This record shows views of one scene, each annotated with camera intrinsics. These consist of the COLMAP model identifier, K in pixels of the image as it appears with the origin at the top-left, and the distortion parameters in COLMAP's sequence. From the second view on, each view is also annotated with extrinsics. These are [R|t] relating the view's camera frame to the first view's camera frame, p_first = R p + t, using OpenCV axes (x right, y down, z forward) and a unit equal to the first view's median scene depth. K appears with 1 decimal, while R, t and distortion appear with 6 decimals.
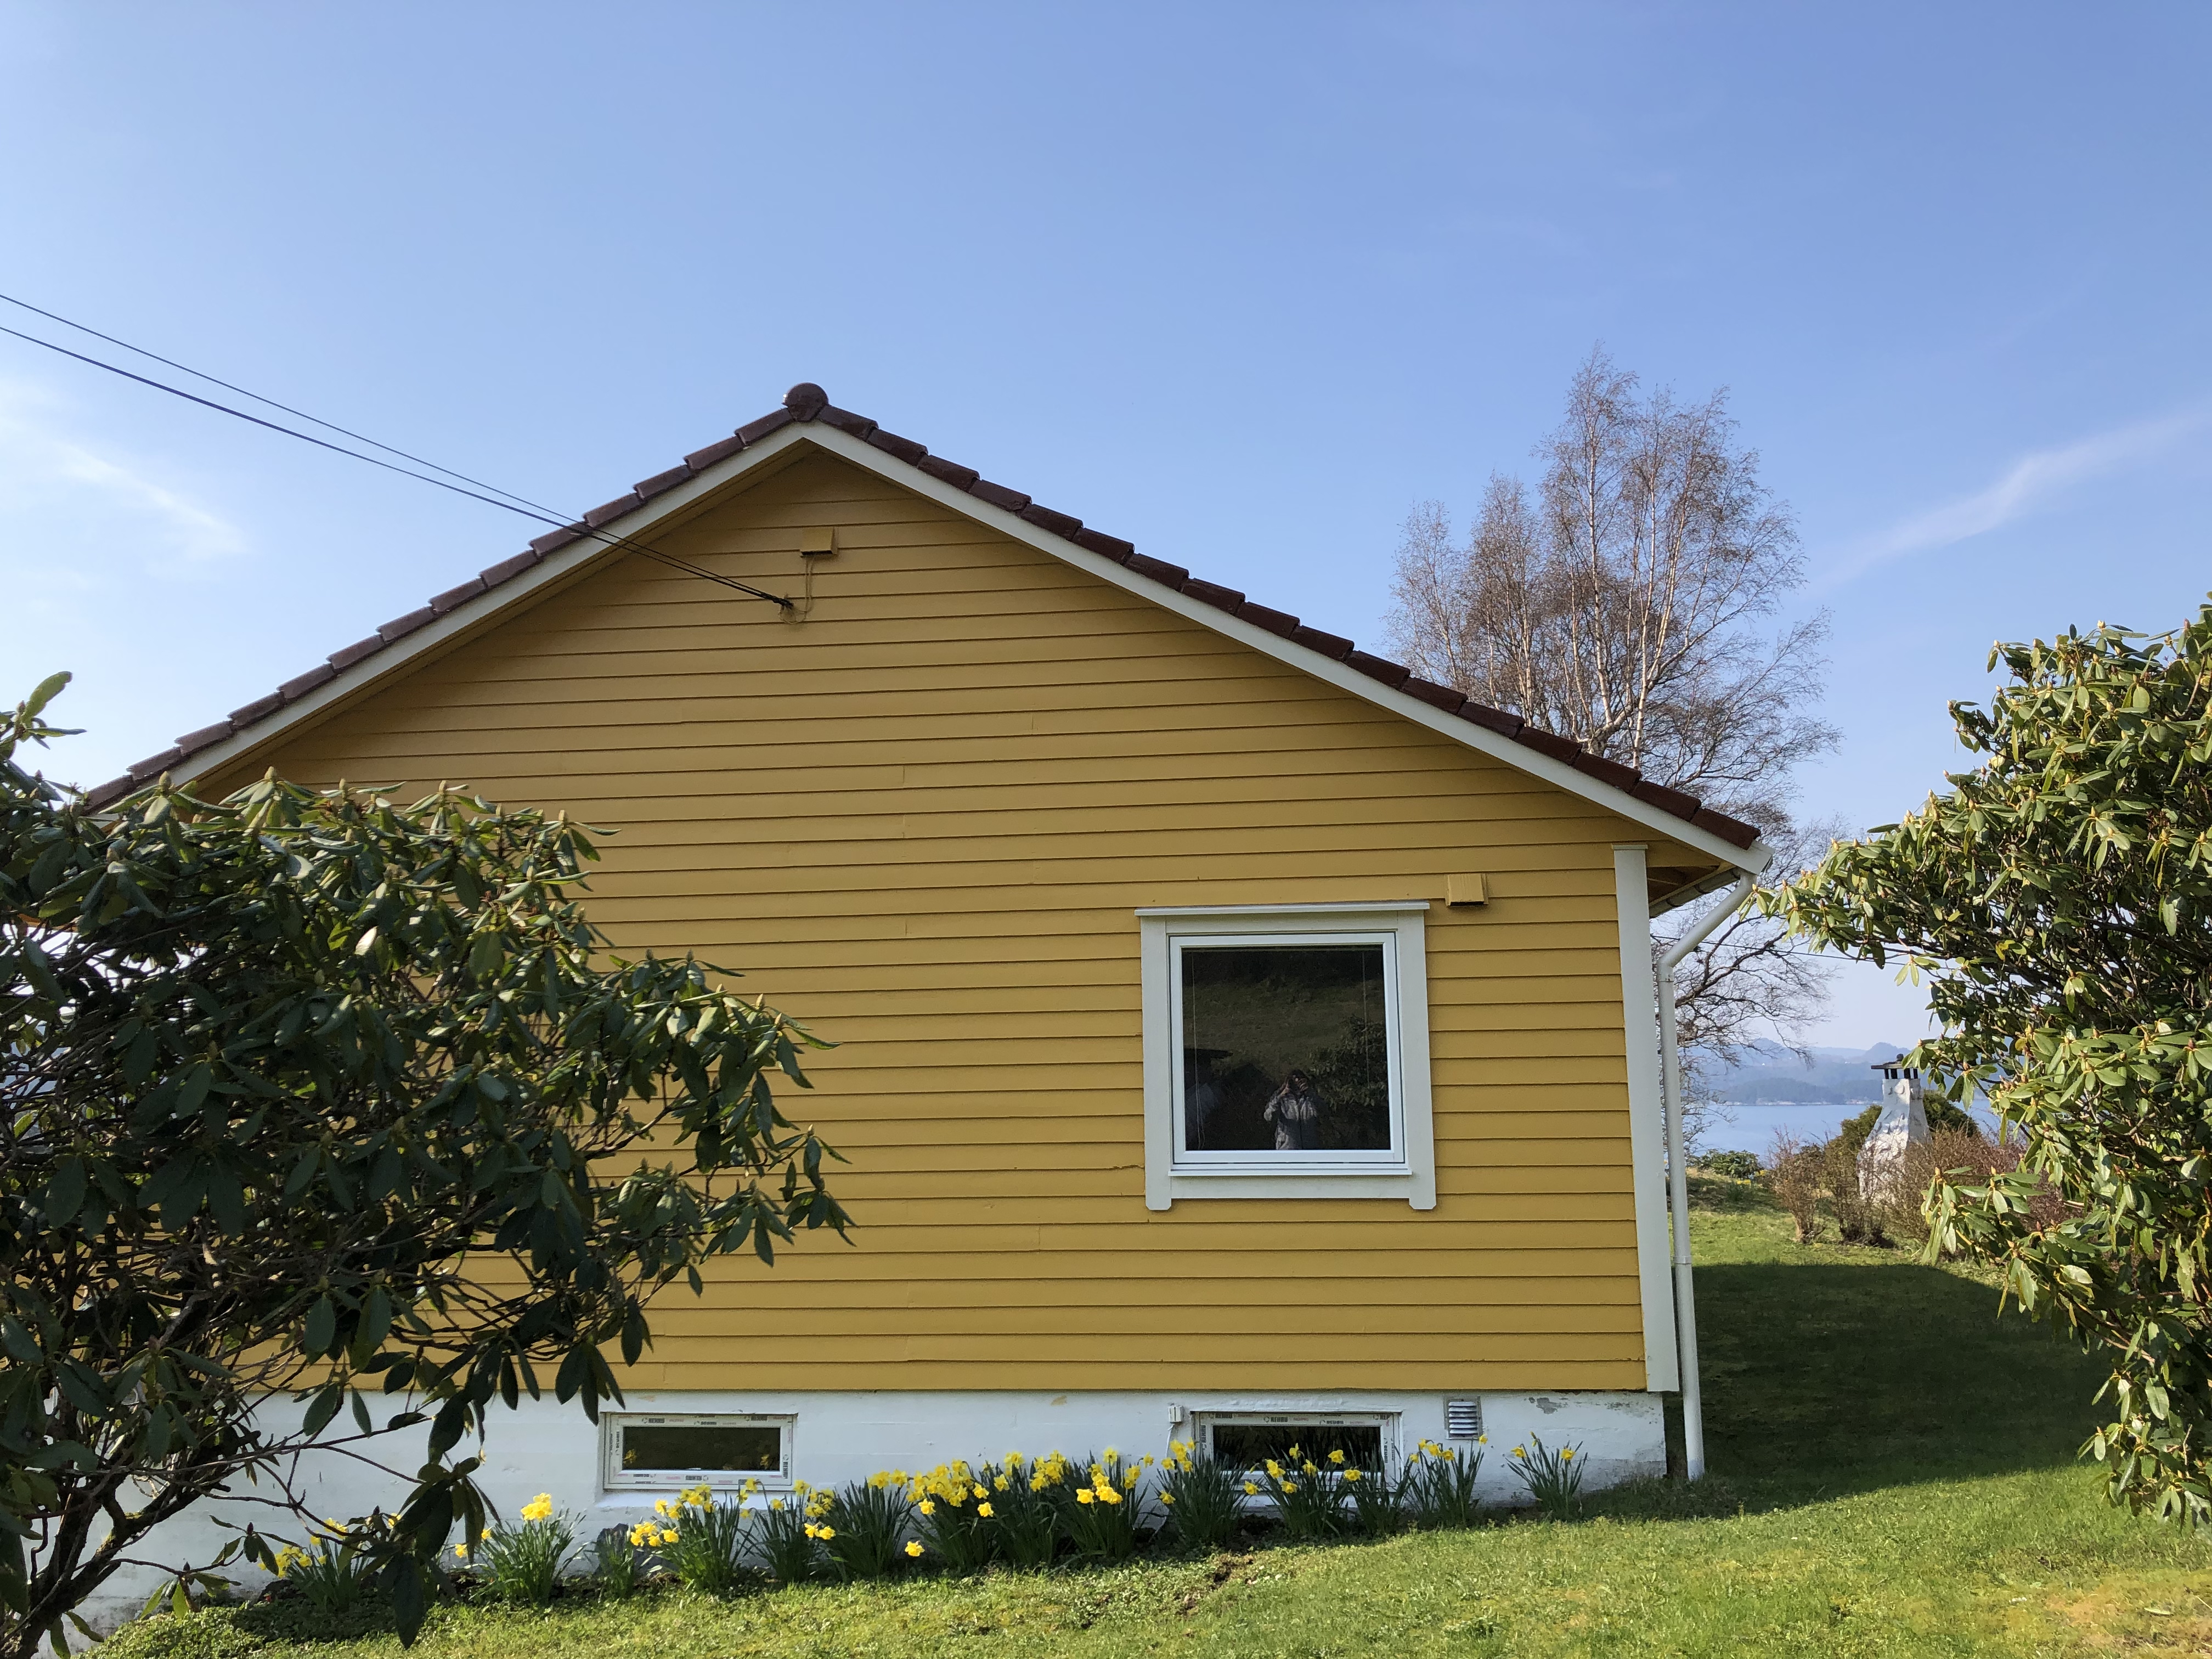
lens RADIAL K [[1772.6, 0, 1106.0], [0, 1772.6, 829.5], [0, 0, 1]] dist [-0.000112, -0.001035]
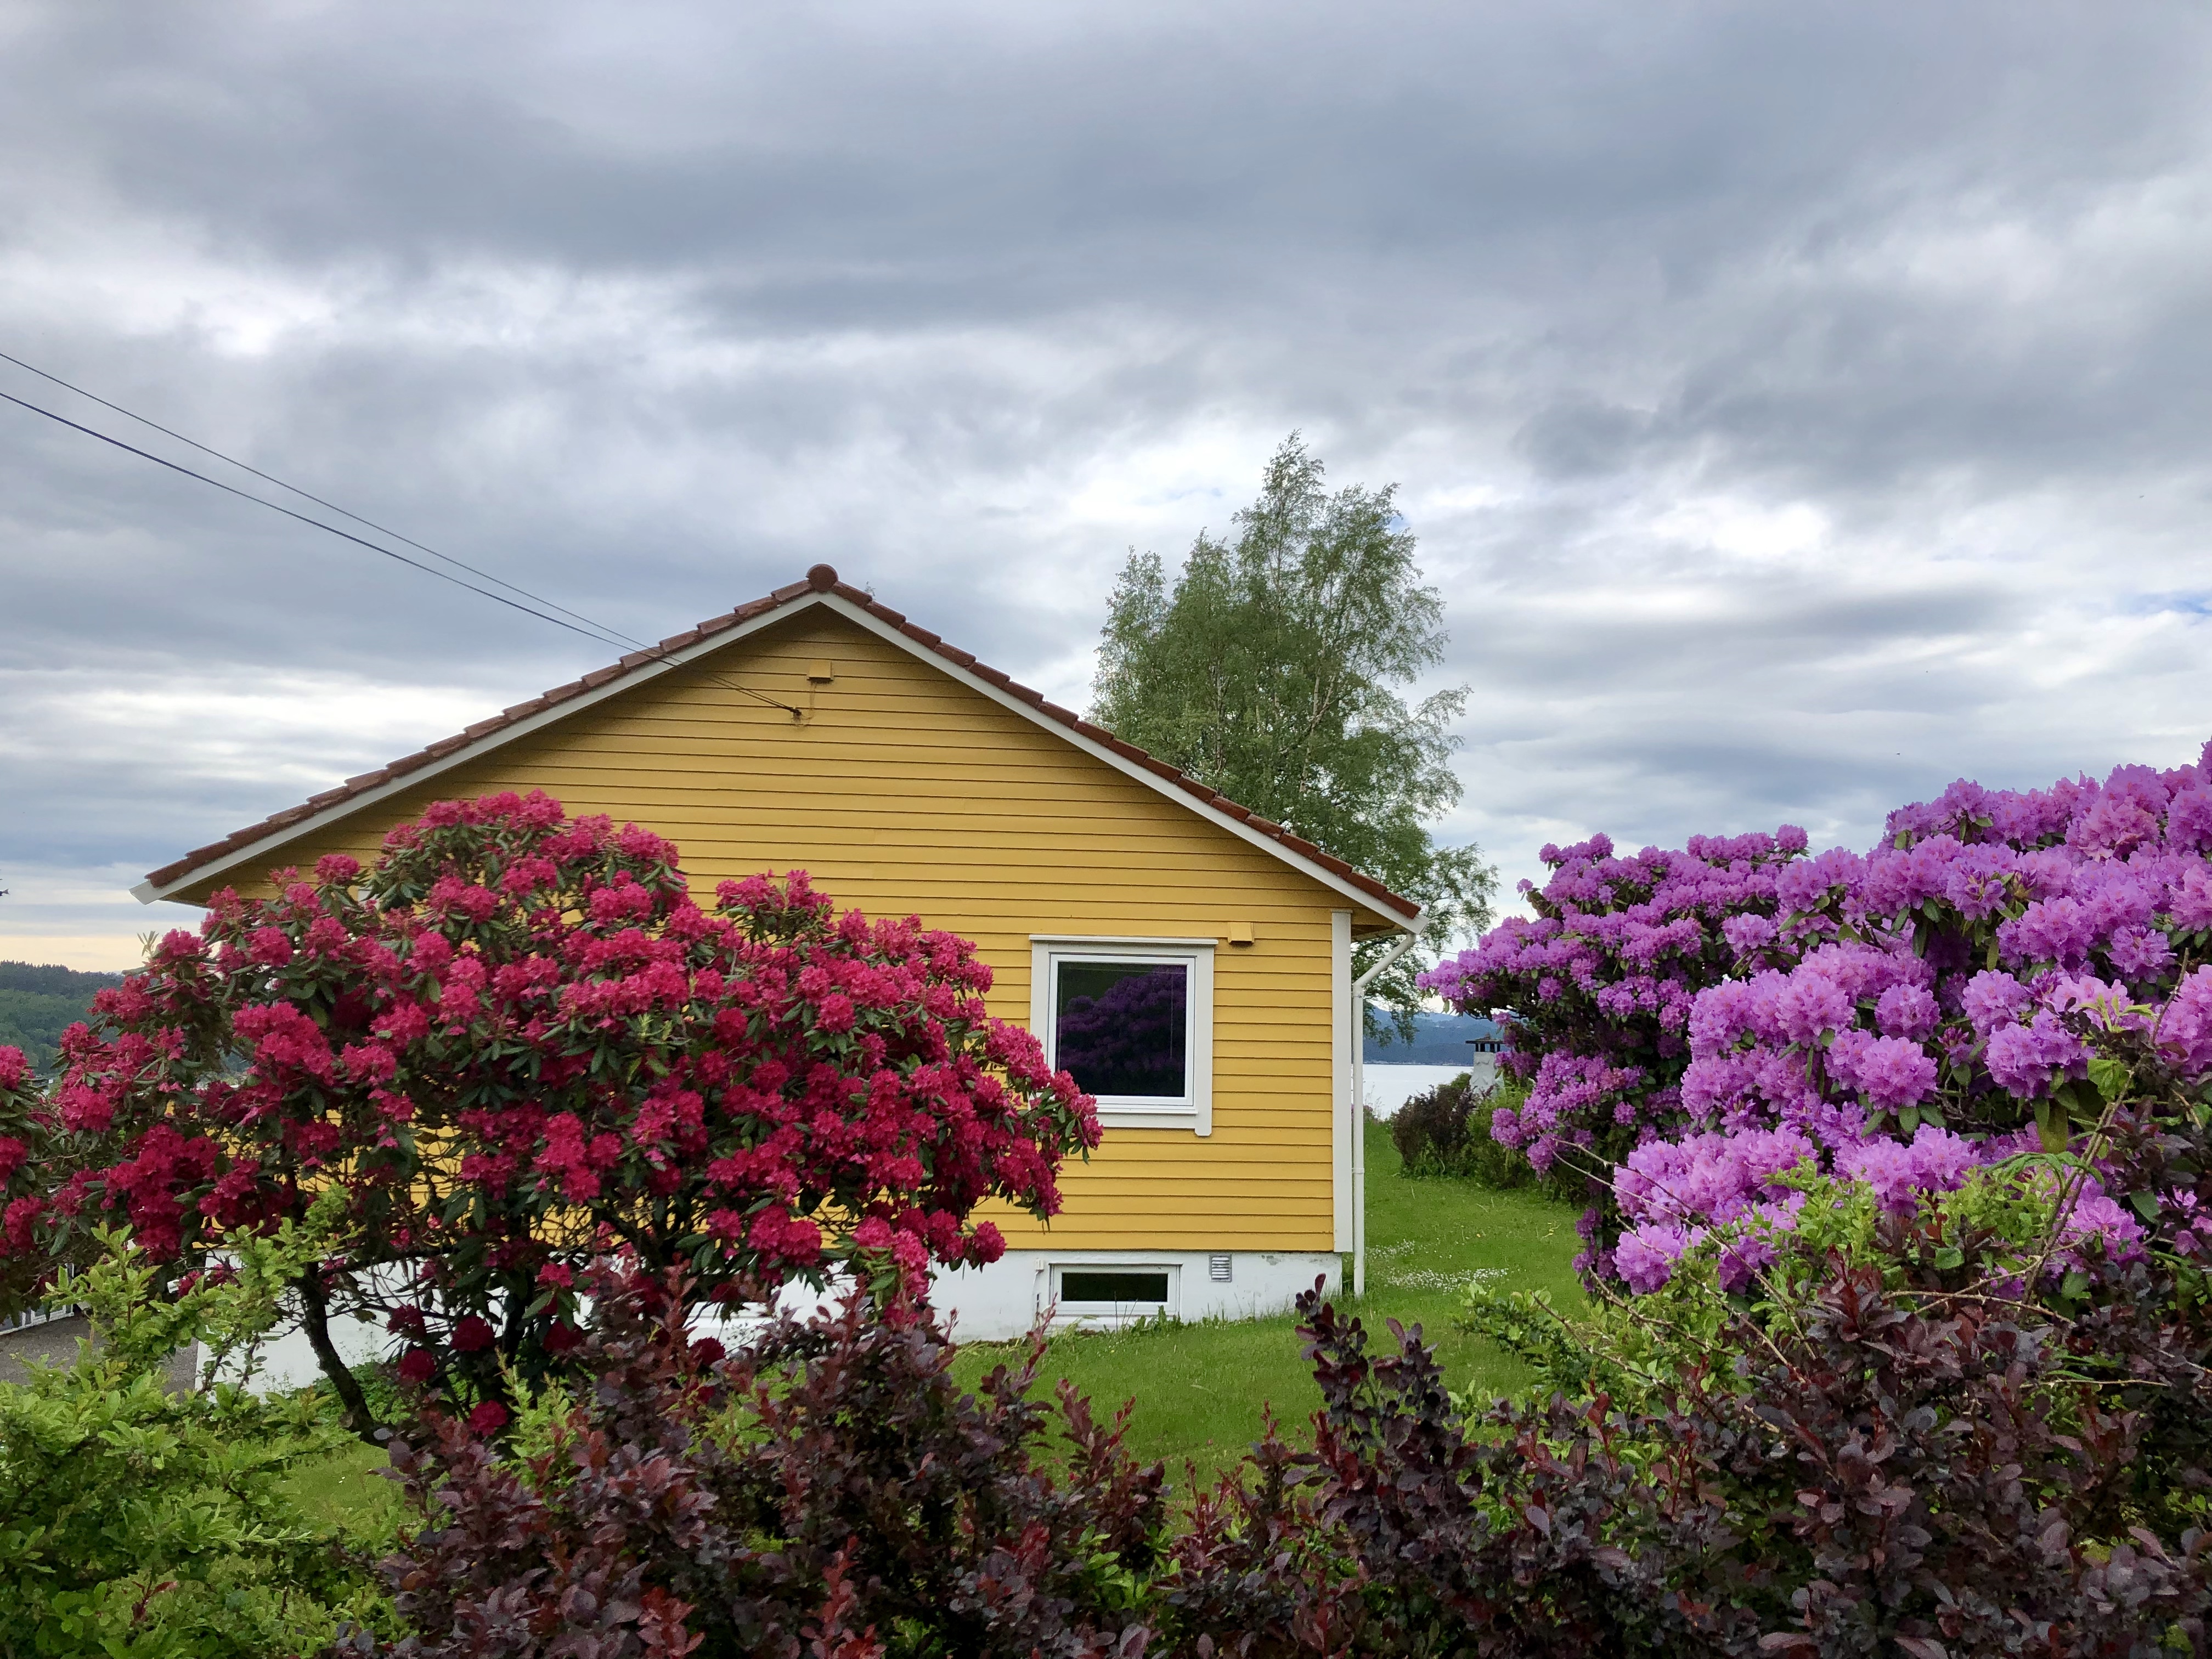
lens RADIAL K [[1772.6, 0, 1106.0], [0, 1772.6, 829.5], [0, 0, 1]] dist [-0.000112, -0.001035]
pose [[0.978643, 0.057015, 0.197500, -0.217047], [-0.060882, 0.998053, 0.013557, -0.067908], [-0.196343, -0.025291, 0.980209, -0.483141]]
